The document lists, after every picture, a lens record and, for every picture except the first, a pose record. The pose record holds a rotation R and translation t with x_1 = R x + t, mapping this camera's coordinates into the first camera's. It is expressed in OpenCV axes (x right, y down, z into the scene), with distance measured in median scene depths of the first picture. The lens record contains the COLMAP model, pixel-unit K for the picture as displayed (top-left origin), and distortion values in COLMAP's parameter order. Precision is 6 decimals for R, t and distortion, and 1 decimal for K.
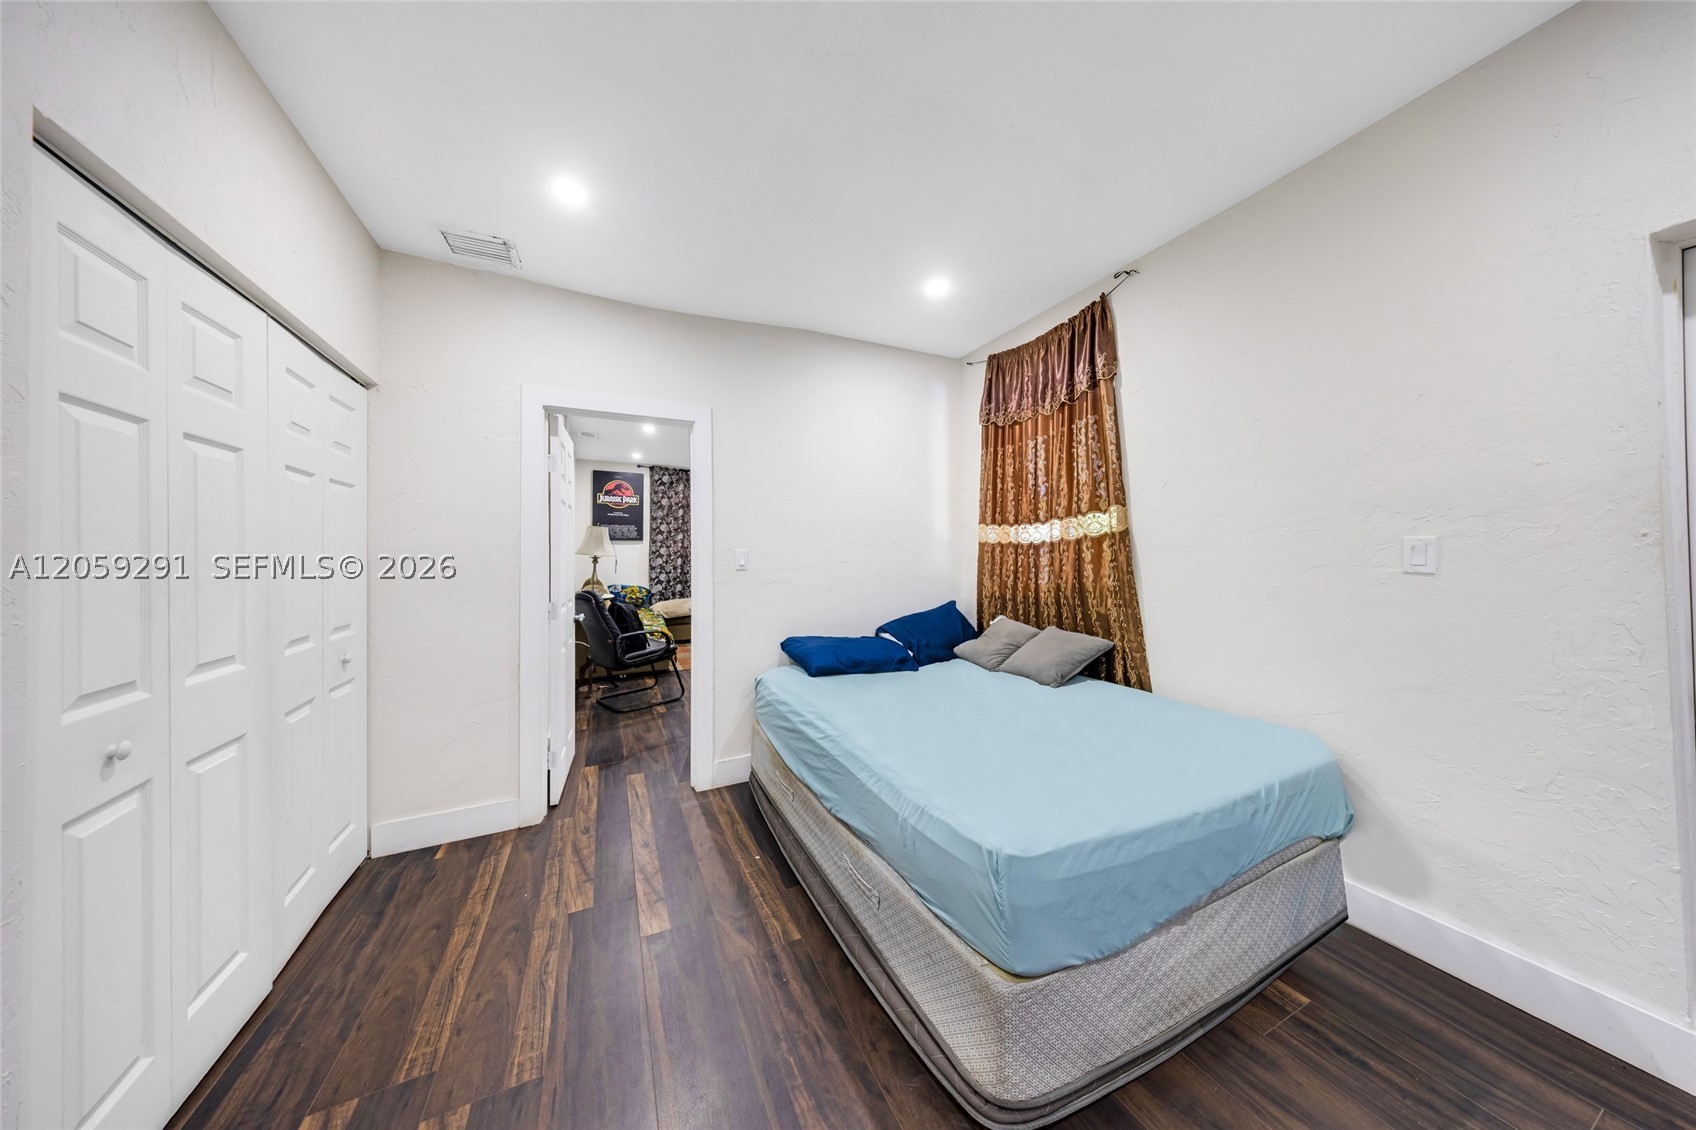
lens RADIAL K [[499.7, 0, 846.5], [0, 499.7, 547.1], [0, 0, 1]] dist [-0.000555, -0.000048]
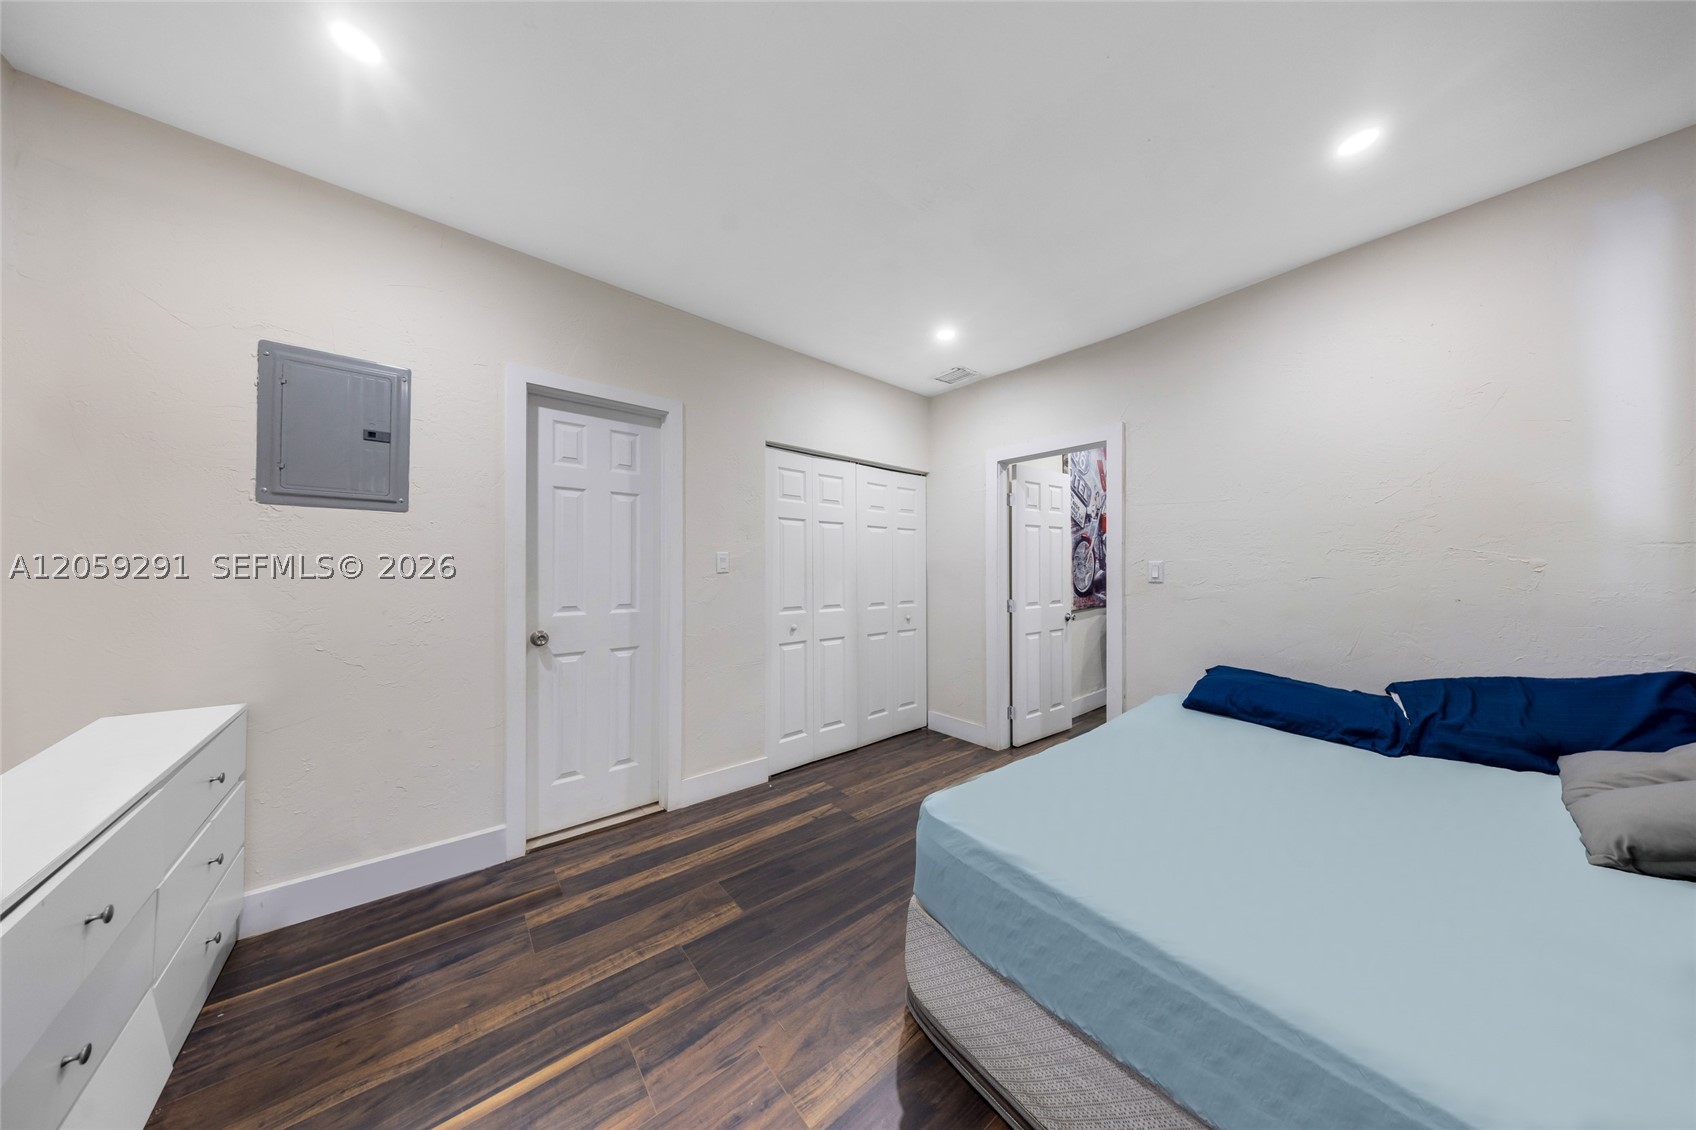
lens RADIAL K [[512.3, 0, 850.2], [0, 512.3, 560.6], [0, 0, 1]] dist [0.000526, 0.000018]
pose [[0.236278, -0.001185, -0.971685, 0.954119], [0.011299, 0.999935, 0.001528, -0.006892], [0.971620, -0.011340, 0.236276, 0.317747]]
